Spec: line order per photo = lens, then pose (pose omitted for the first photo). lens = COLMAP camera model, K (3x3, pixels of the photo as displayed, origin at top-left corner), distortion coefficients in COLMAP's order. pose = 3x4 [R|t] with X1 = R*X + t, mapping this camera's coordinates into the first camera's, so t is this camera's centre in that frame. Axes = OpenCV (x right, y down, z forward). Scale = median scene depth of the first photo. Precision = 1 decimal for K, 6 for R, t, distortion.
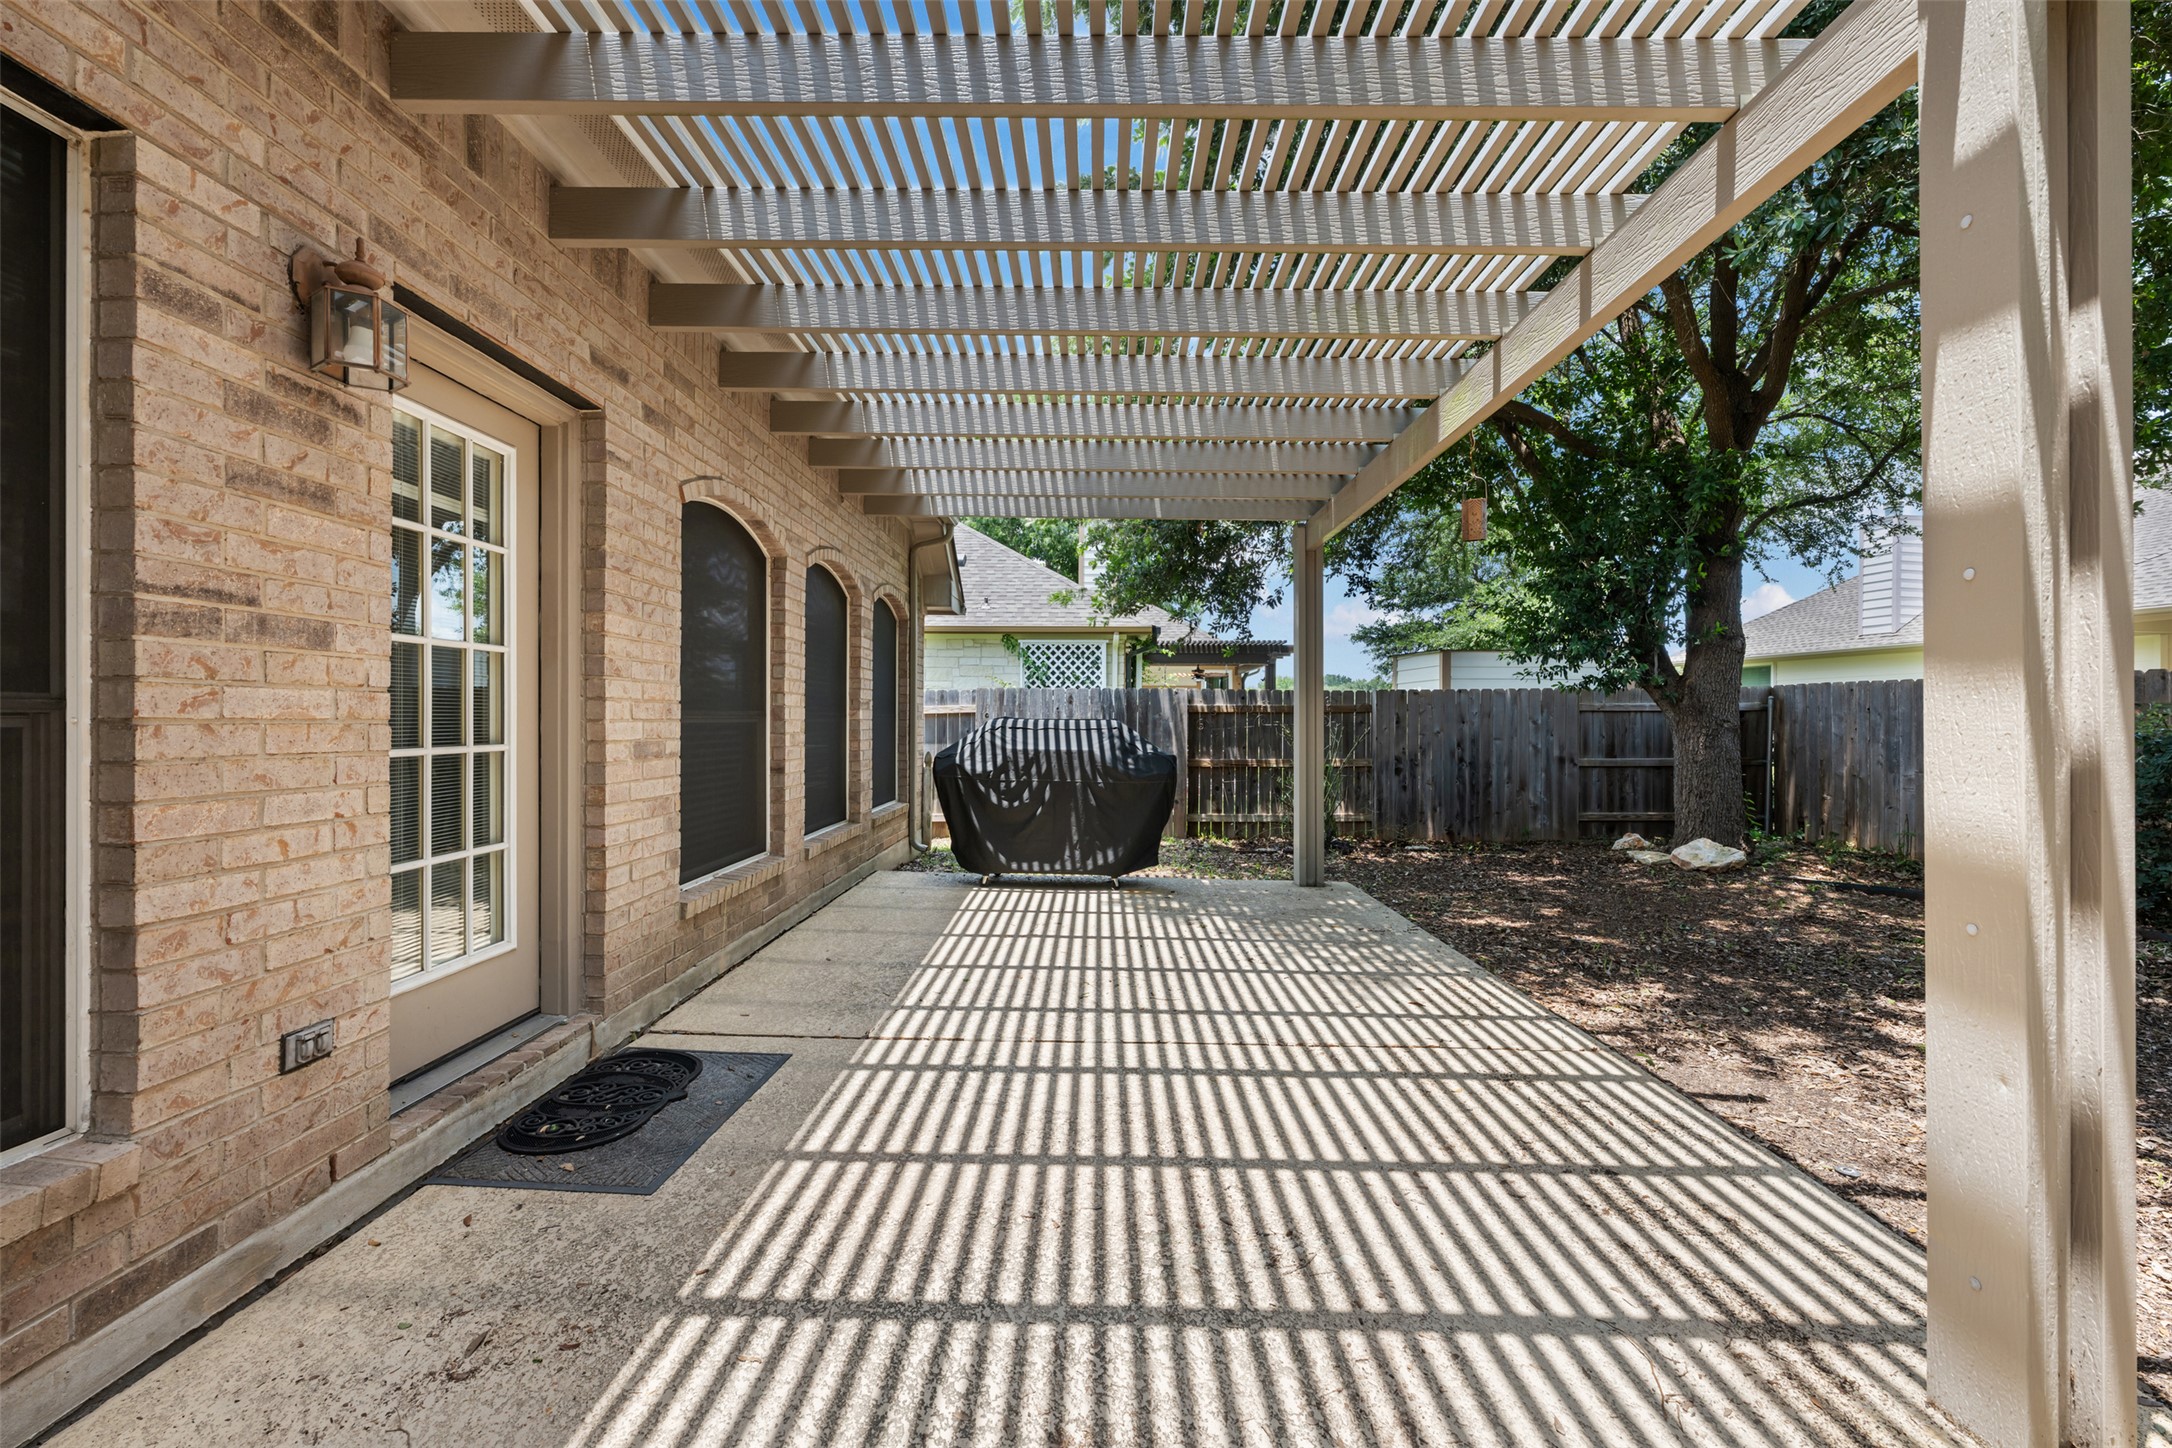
lens RADIAL K [[858.1, 0, 1086.0], [0, 858.1, 724.0], [0, 0, 1]] dist [-0.002145, -0.000266]
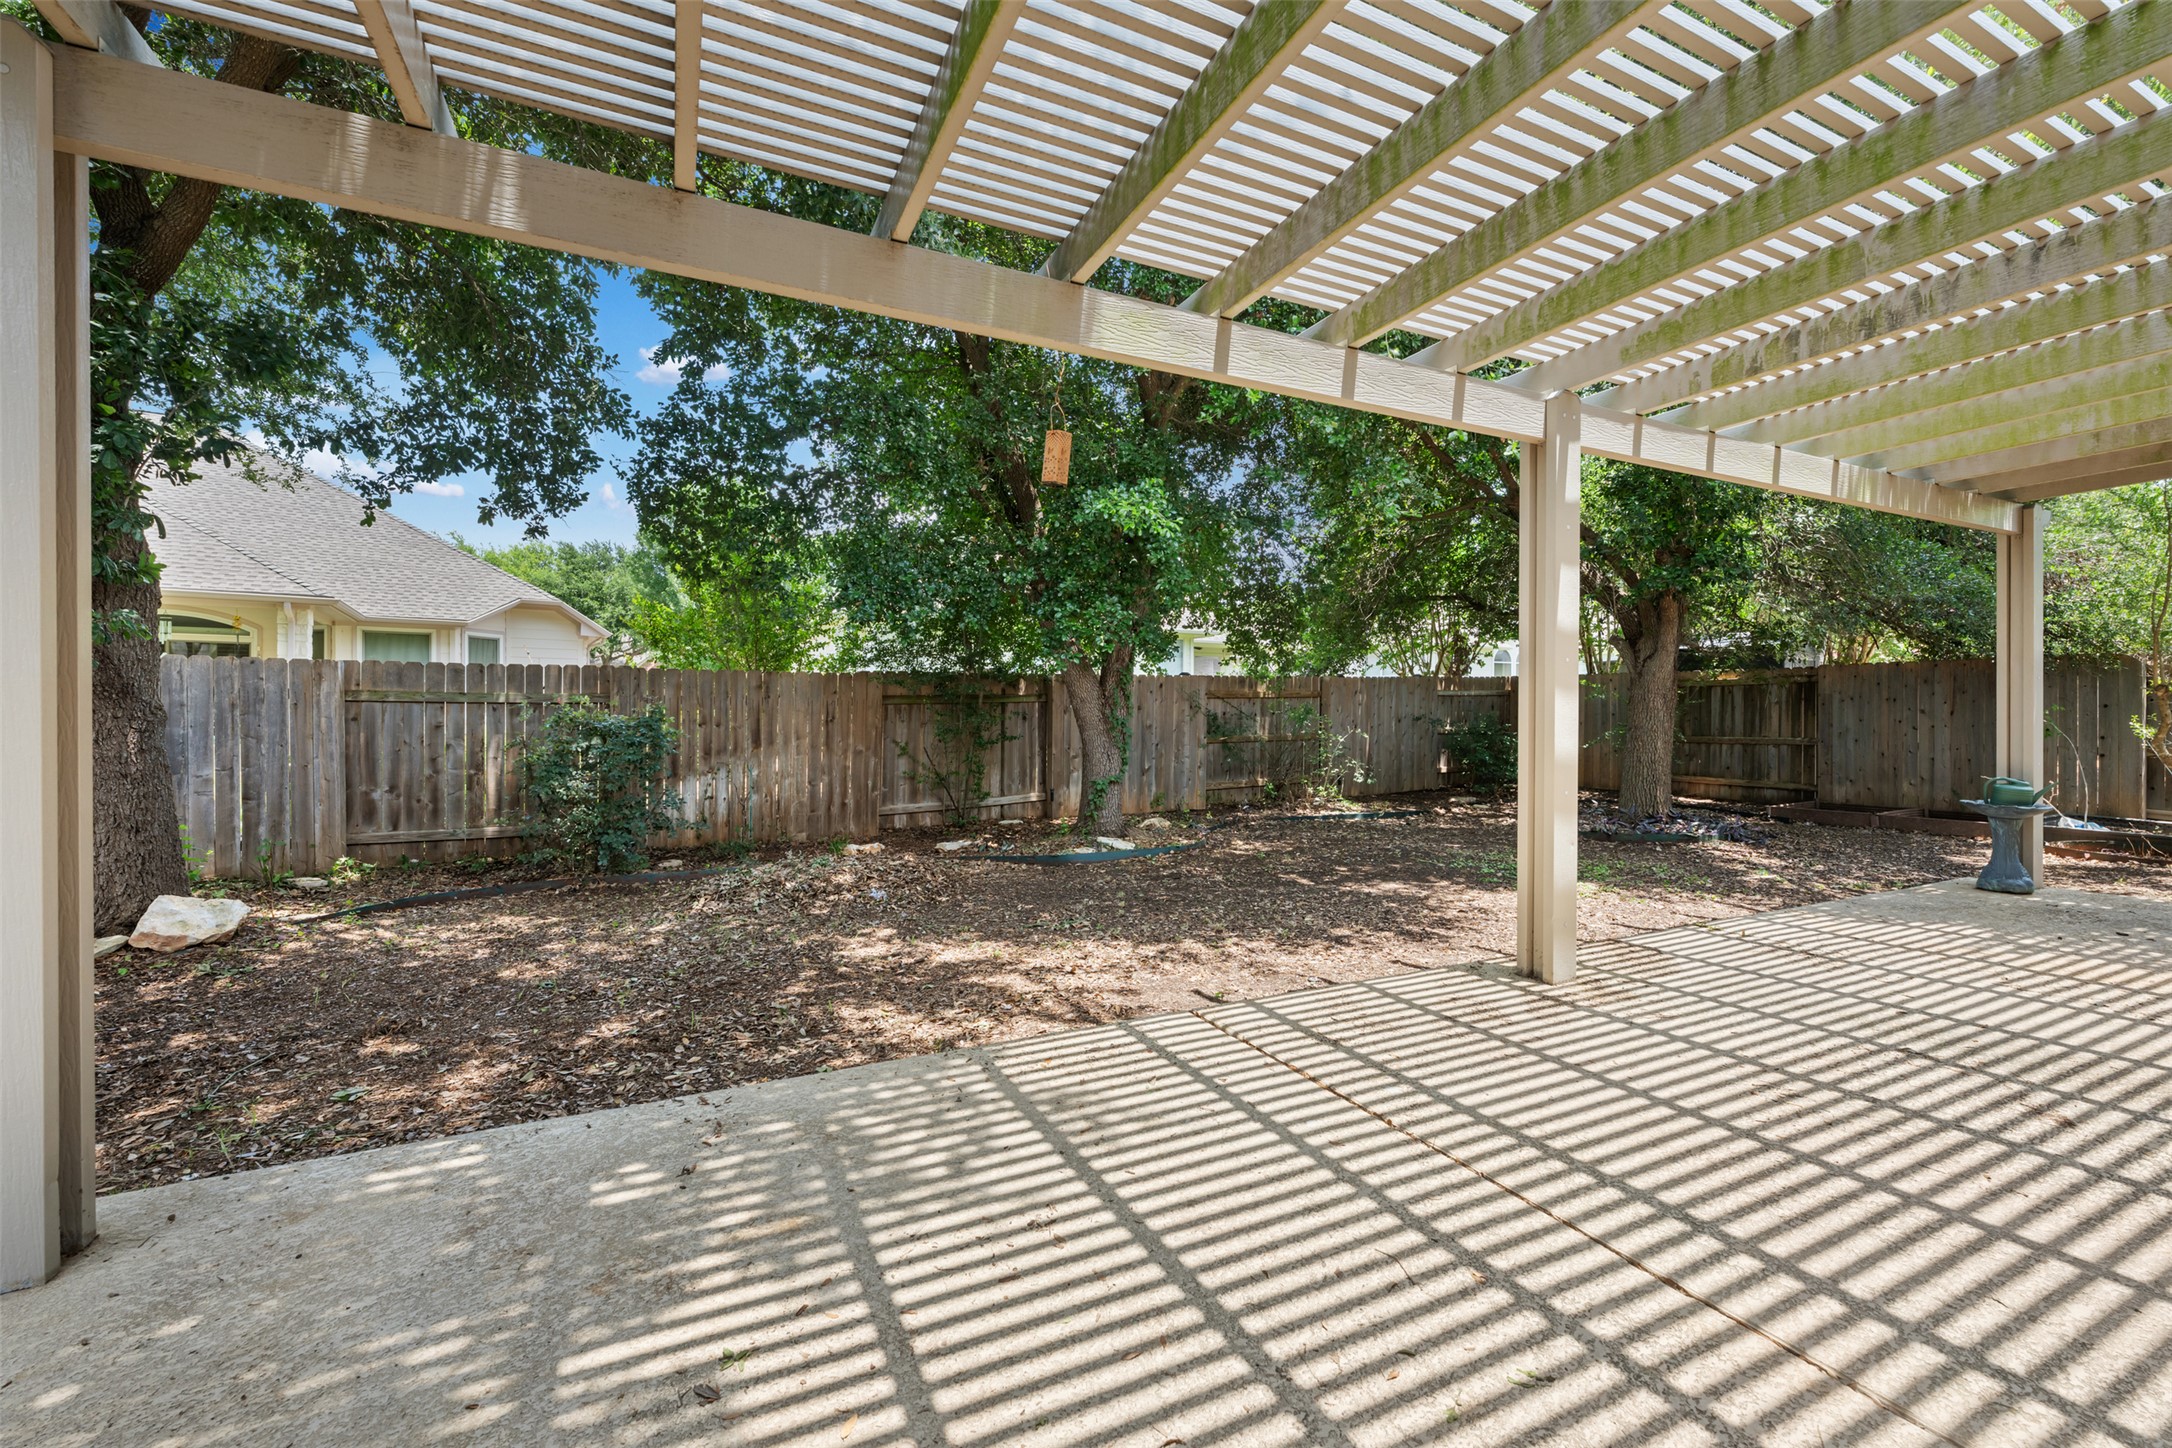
lens RADIAL K [[858.1, 0, 1086.0], [0, 858.1, 724.0], [0, 0, 1]] dist [-0.002145, -0.000266]
pose [[-0.436527, -0.017097, 0.899529, -0.432941], [0.000213, 0.999817, 0.019106, -0.015251], [-0.899691, 0.008532, -0.436443, 2.144282]]
